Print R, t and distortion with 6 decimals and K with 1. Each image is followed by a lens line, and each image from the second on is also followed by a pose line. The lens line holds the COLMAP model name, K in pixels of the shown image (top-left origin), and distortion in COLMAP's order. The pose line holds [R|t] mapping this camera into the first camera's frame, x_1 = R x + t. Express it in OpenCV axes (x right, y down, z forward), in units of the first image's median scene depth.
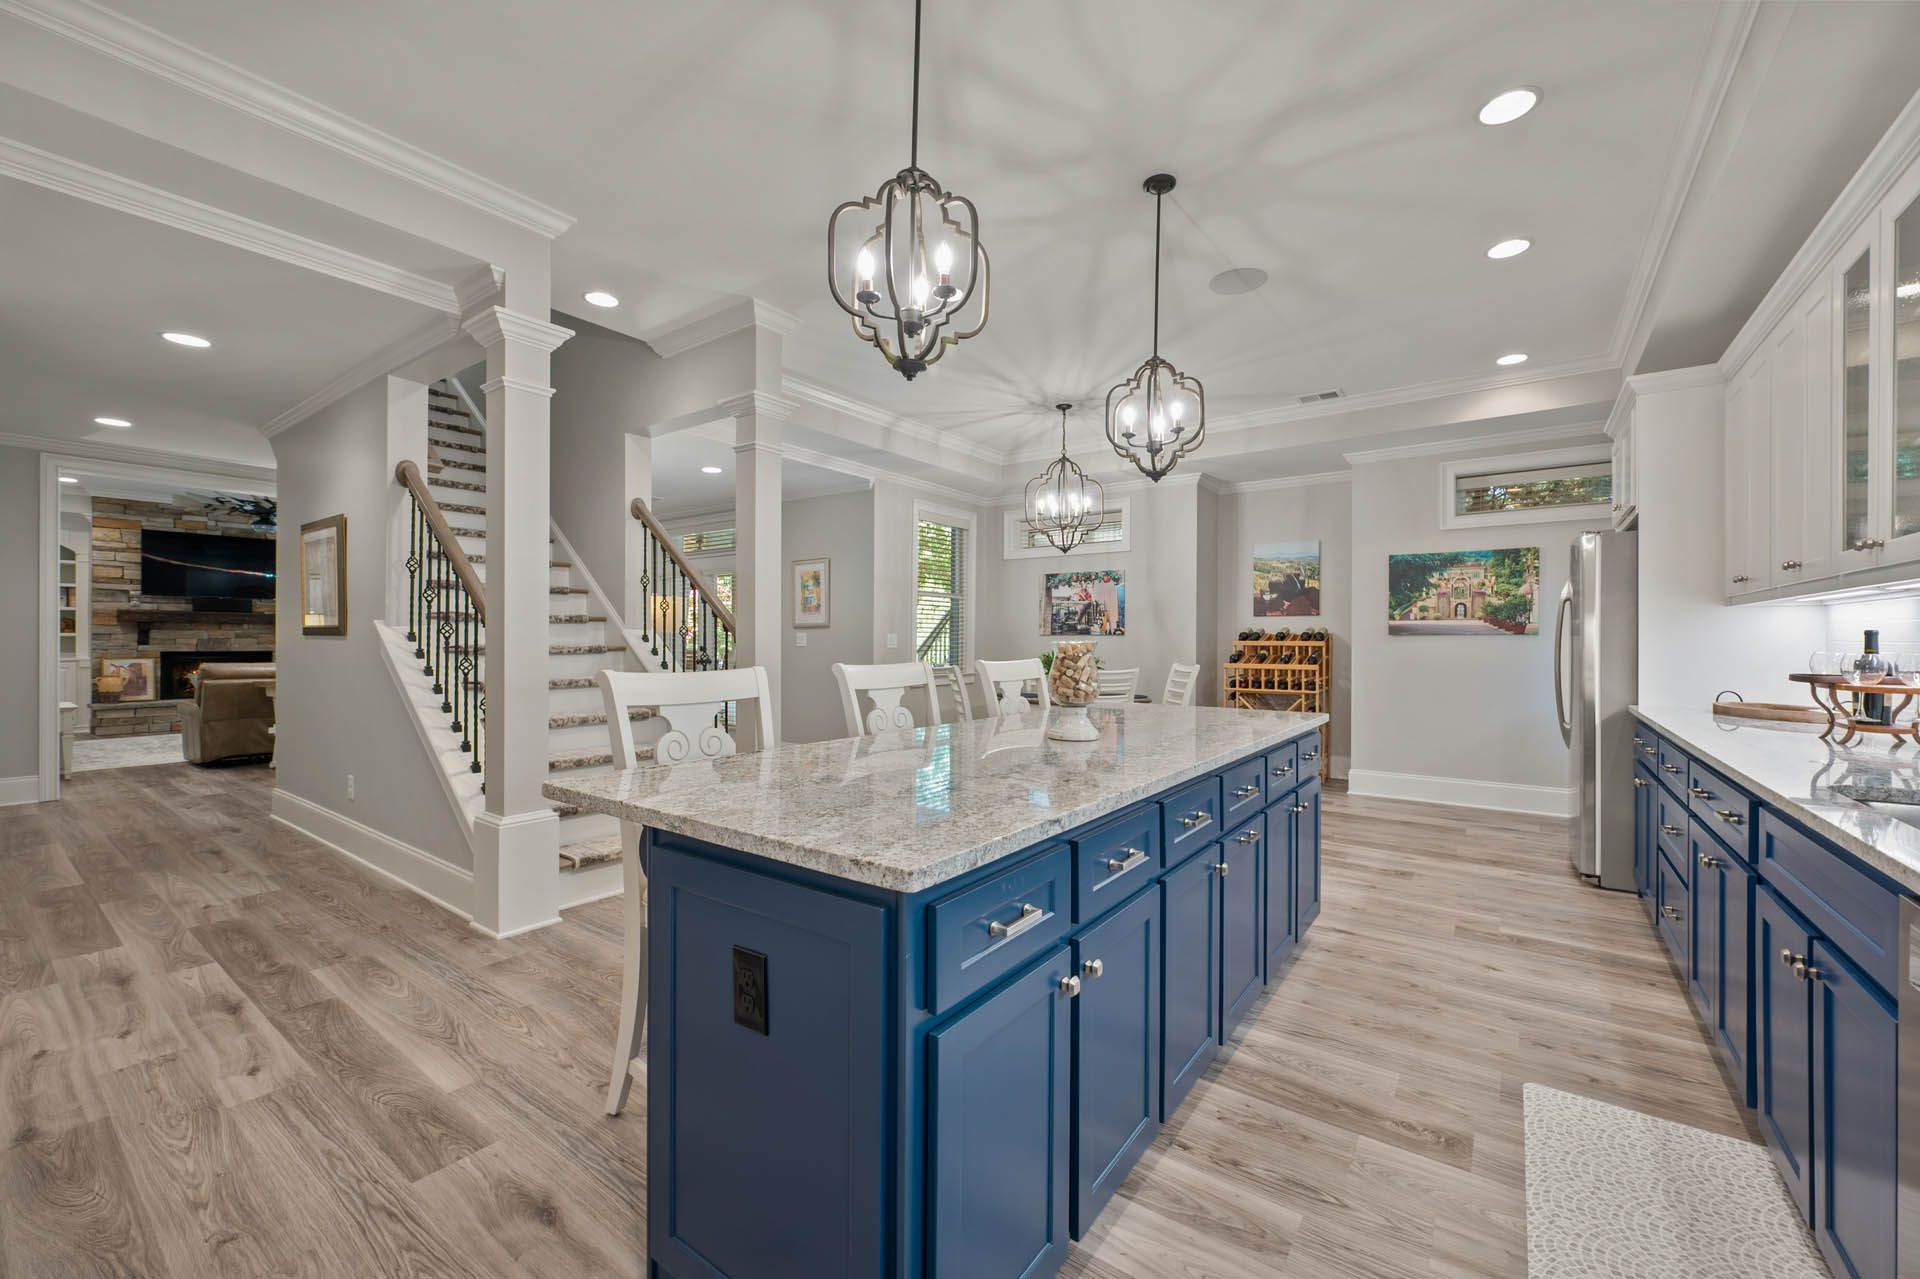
lens RADIAL K [[753.3, 0, 969.6], [0, 753.3, 645.4], [0, 0, 1]] dist [0.001404, 0.000116]
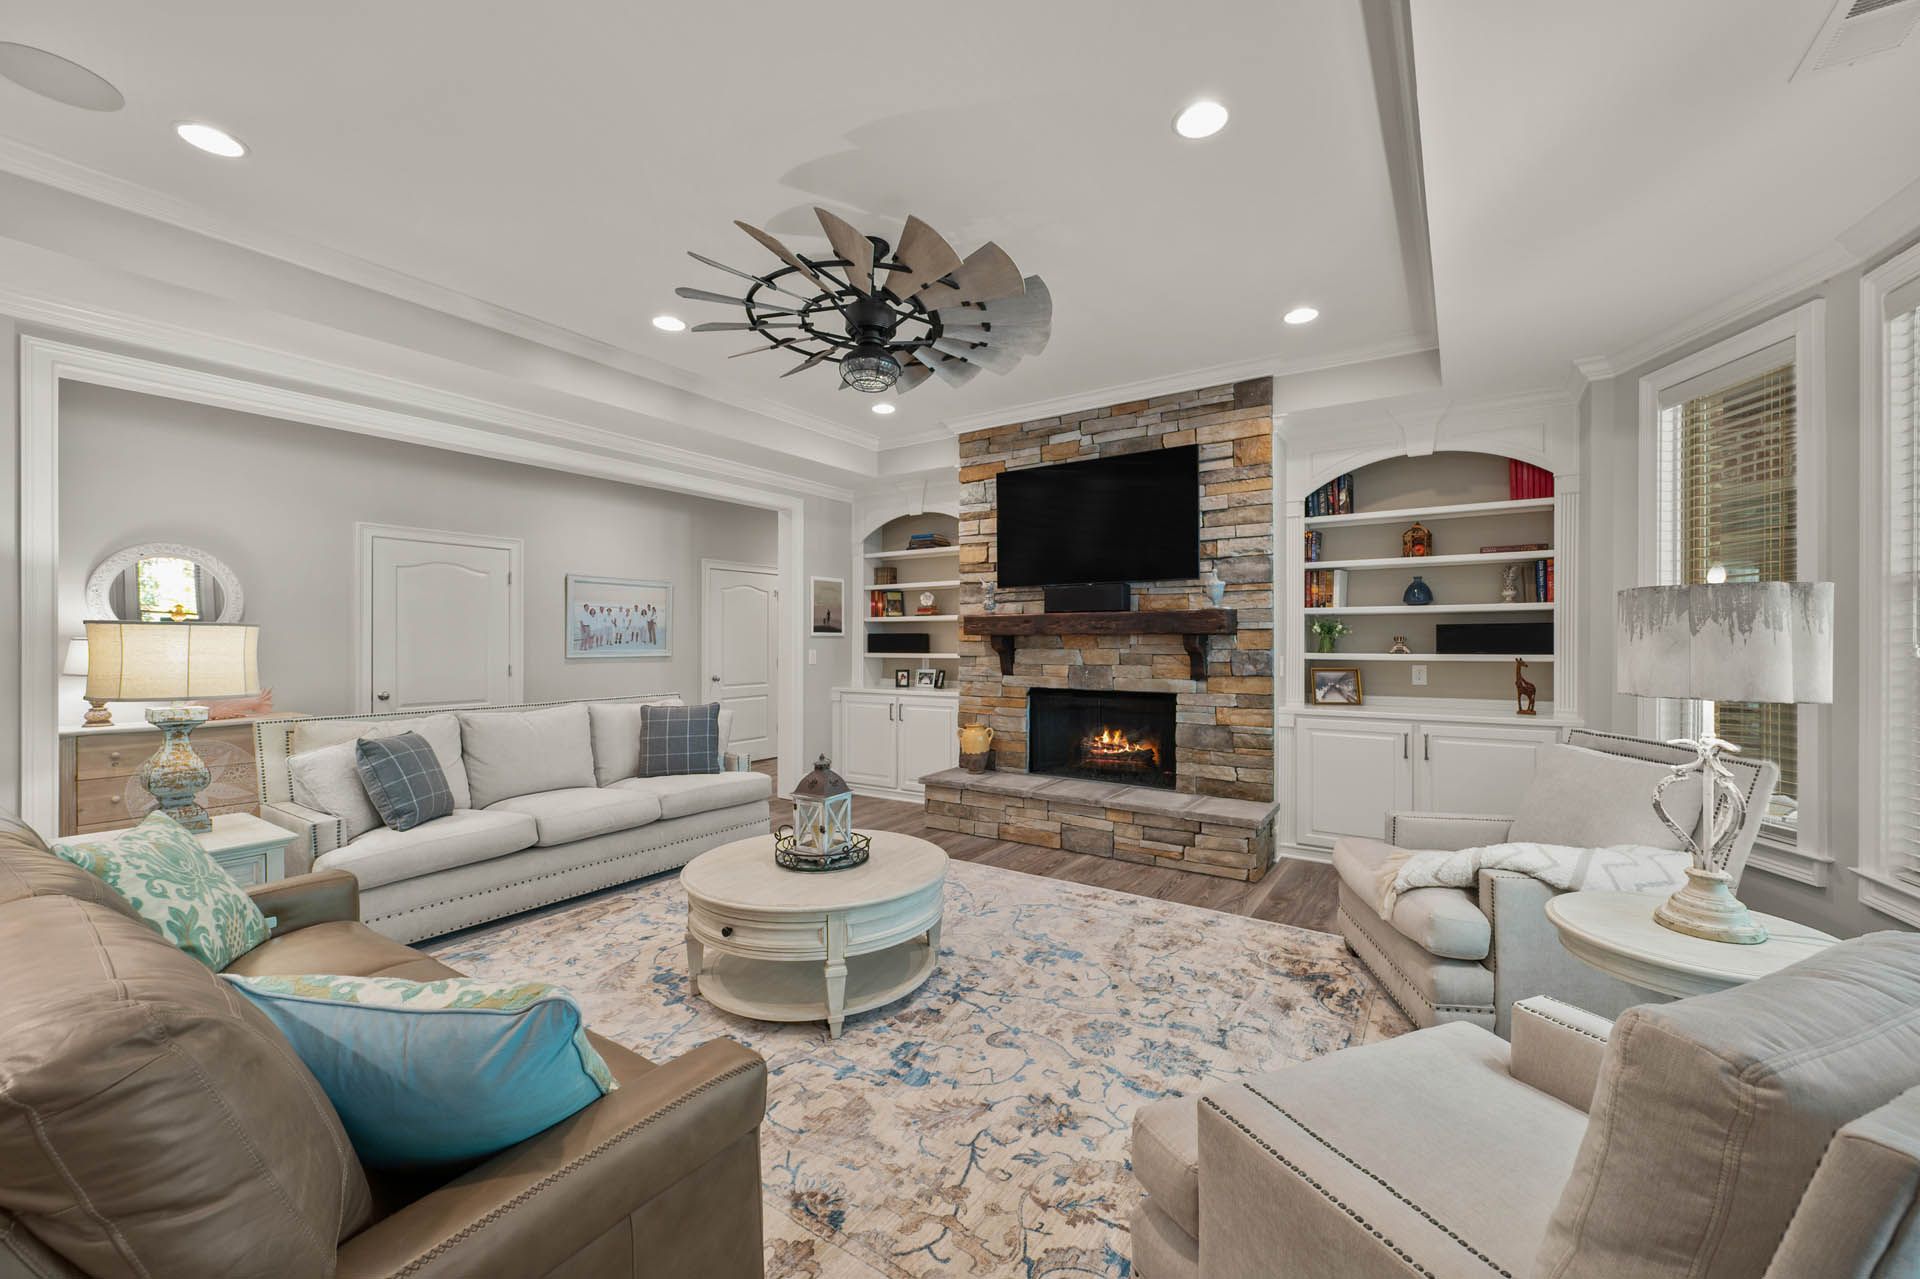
lens RADIAL K [[753.3, 0, 969.6], [0, 753.3, 645.4], [0, 0, 1]] dist [0.001404, 0.000116]
pose [[0.041247, -0.000480, -0.999149, -0.857852], [-0.007798, 0.999969, -0.000802, -0.037226], [0.999119, 0.007825, 0.041242, 1.554944]]
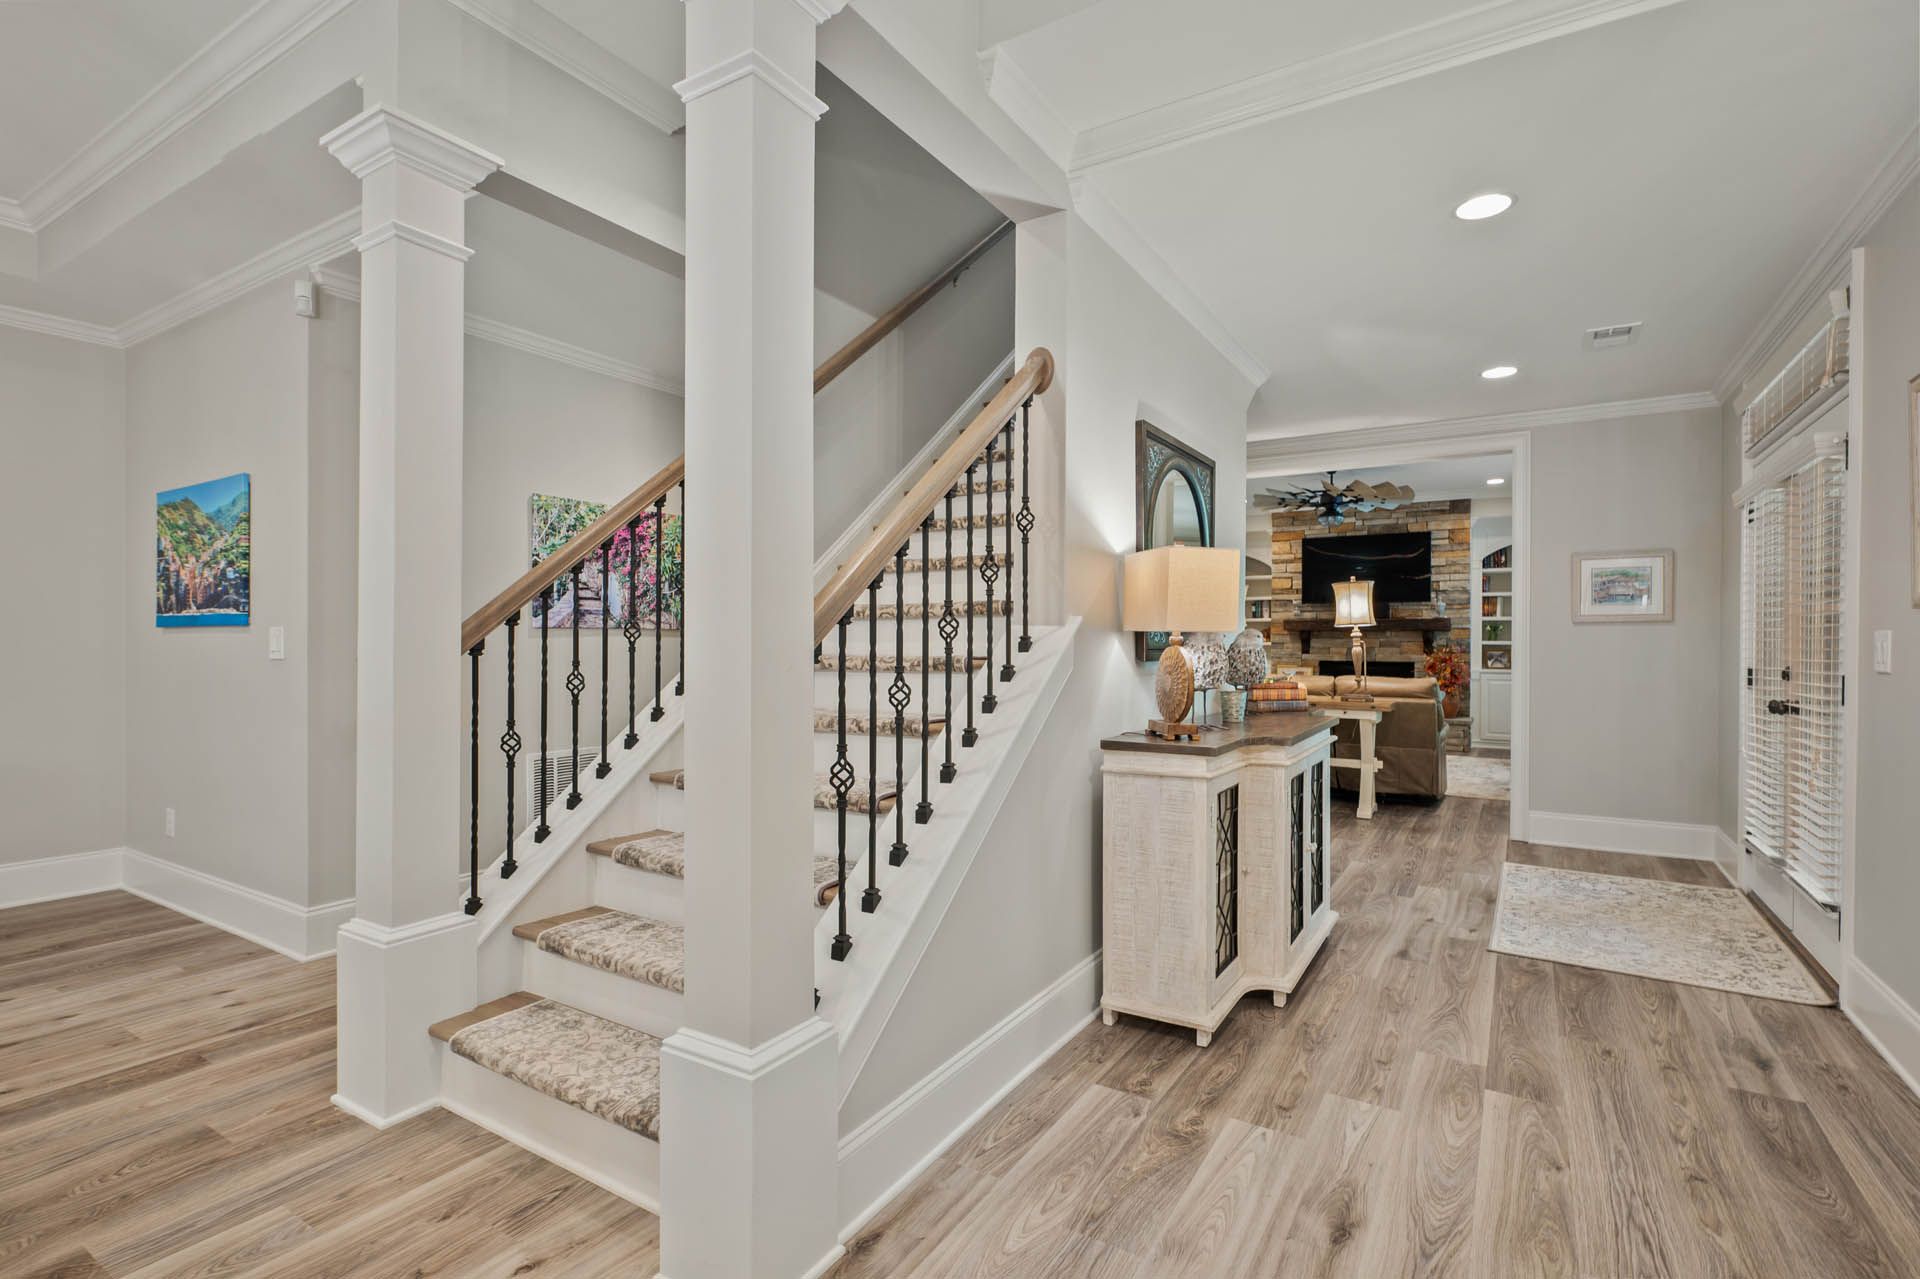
lens RADIAL K [[907.0, 0, 966.6], [0, 907.0, 632.1], [0, 0, 1]] dist [-0.000425, -0.000400]
pose [[0.078414, -0.015418, -0.996802, 0.106847], [-0.013157, 0.999777, -0.016499, -0.005966], [0.996834, 0.014409, 0.078193, 0.753597]]
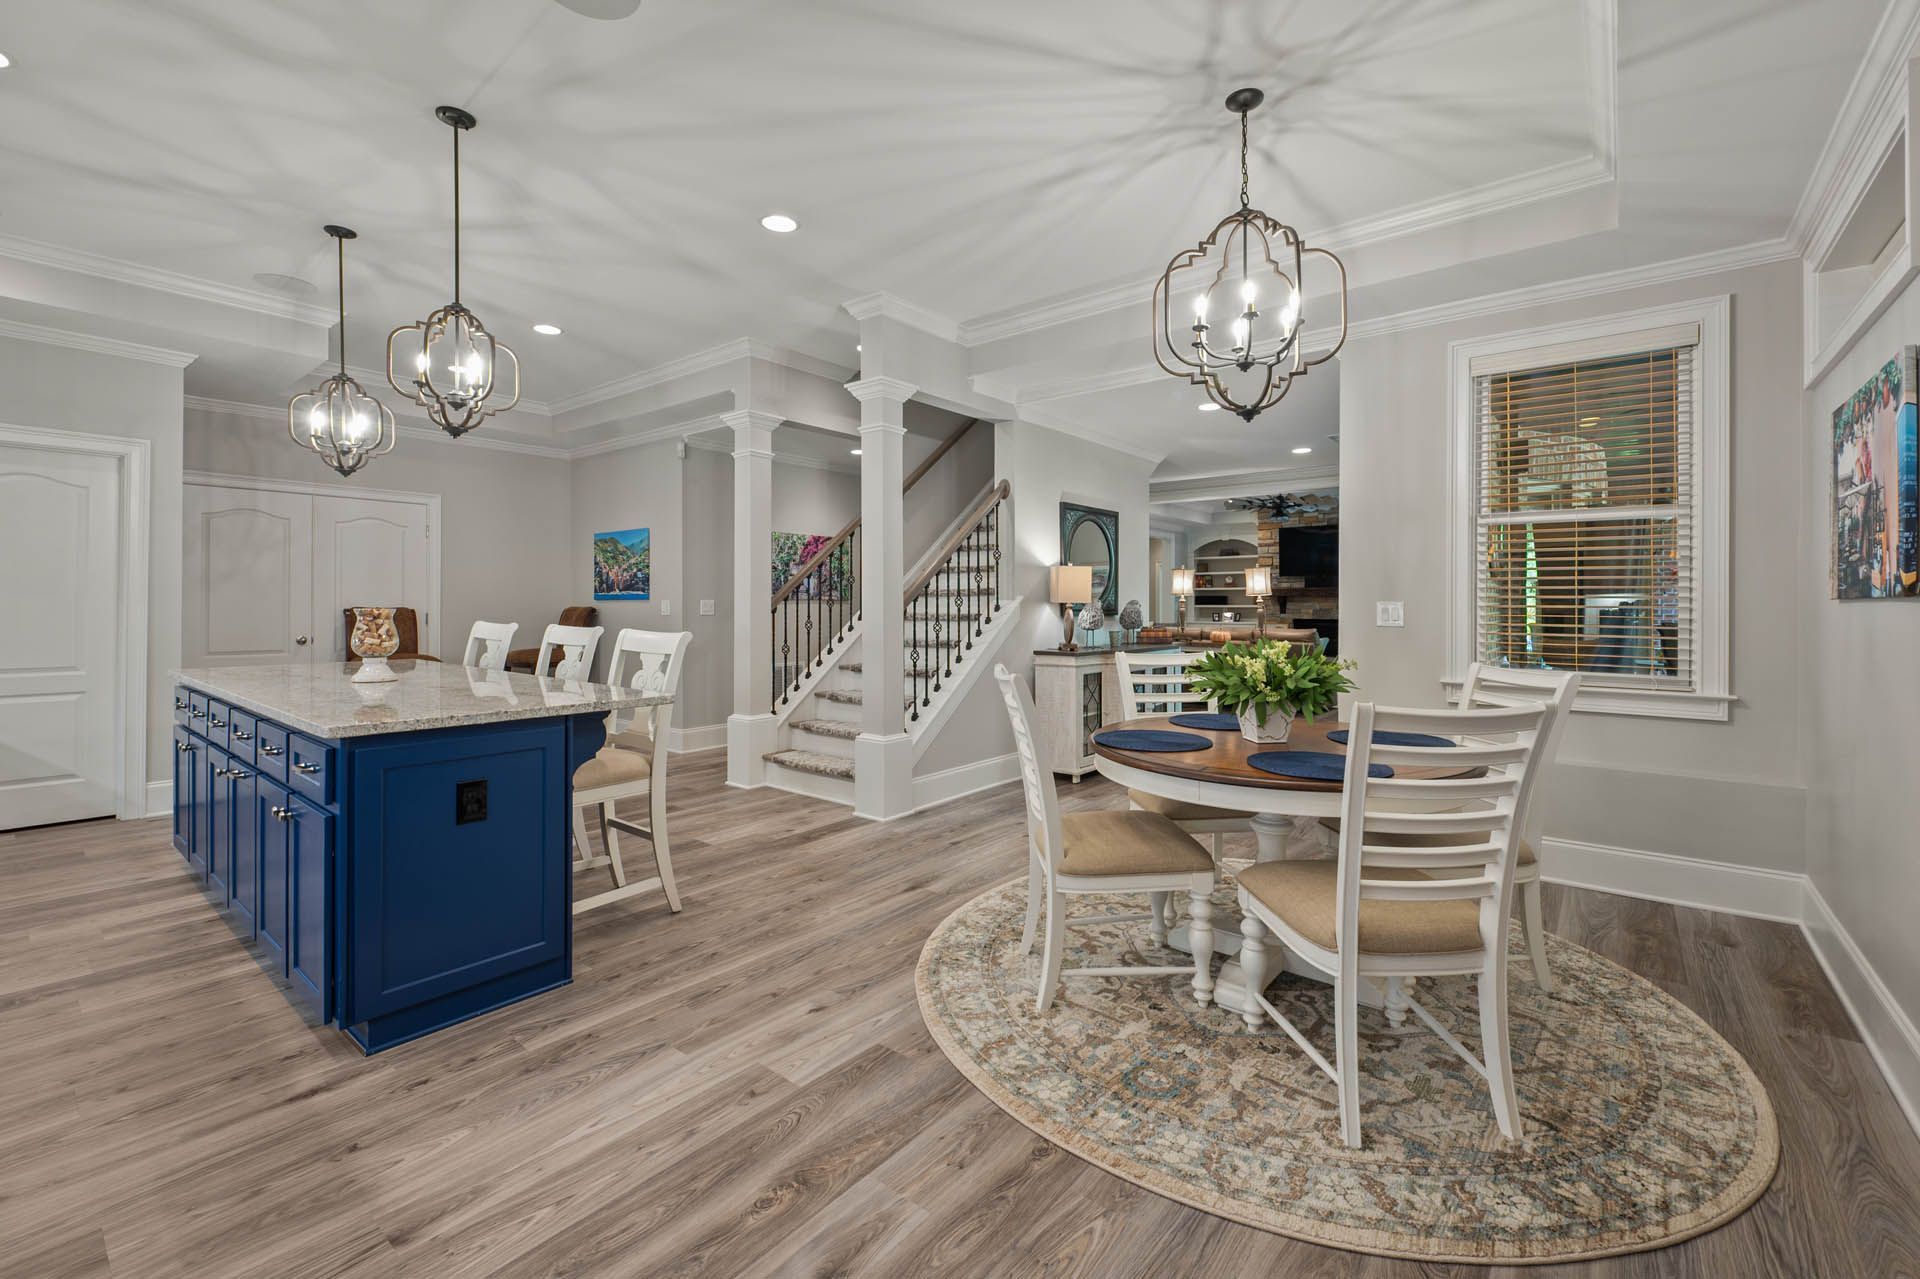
lens RADIAL K [[803.8, 0, 965.2], [0, 803.8, 604.9], [0, 0, 1]] dist [-0.000485, -0.000293]
pose [[-0.047207, -0.003758, -0.998878, 0.592662], [-0.011765, 0.999926, -0.003206, -0.008239], [0.998816, 0.011600, -0.047248, 0.824952]]
